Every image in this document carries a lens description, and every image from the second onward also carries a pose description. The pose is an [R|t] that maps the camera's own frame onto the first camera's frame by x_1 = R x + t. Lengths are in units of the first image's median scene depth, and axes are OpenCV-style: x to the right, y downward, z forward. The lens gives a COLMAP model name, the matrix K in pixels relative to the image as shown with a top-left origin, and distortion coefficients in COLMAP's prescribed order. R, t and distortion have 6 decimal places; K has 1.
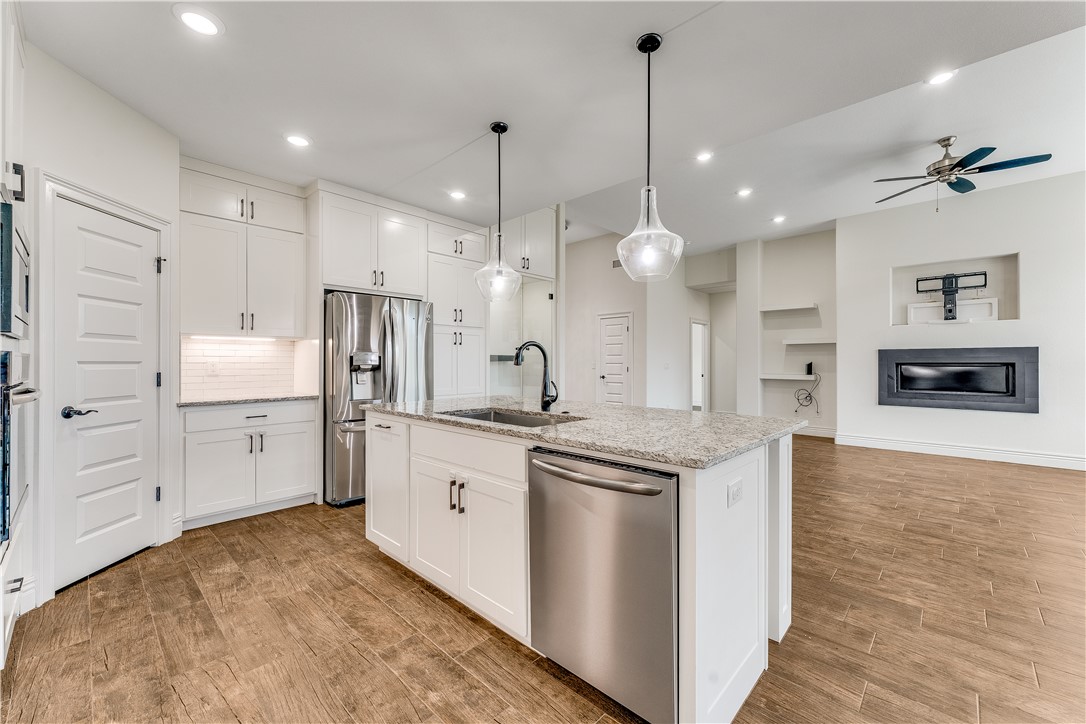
lens RADIAL K [[436.6, 0, 541.9], [0, 436.6, 360.3], [0, 0, 1]] dist [-0.000273, 0.001023]
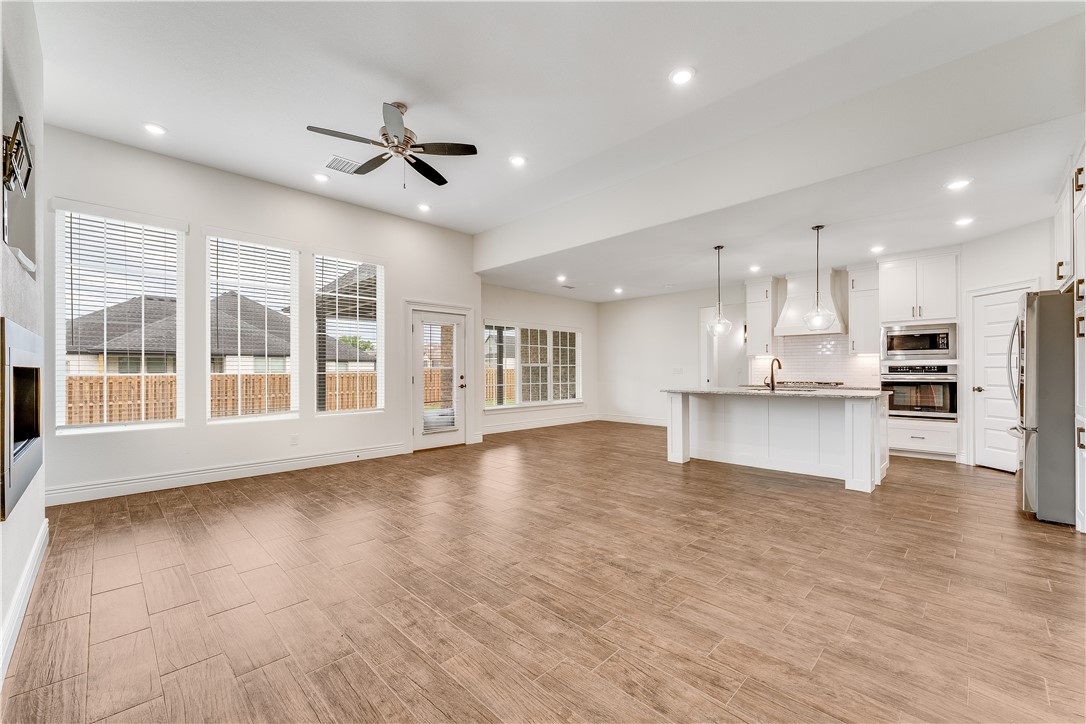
lens RADIAL K [[438.1, 0, 540.6], [0, 438.1, 368.3], [0, 0, 1]] dist [0.005847, -0.001151]
pose [[-0.999572, 0.002441, 0.029149, 0.804252], [0.002136, 0.999943, -0.010496, 0.020586], [-0.029173, -0.010429, -0.999520, 2.372079]]
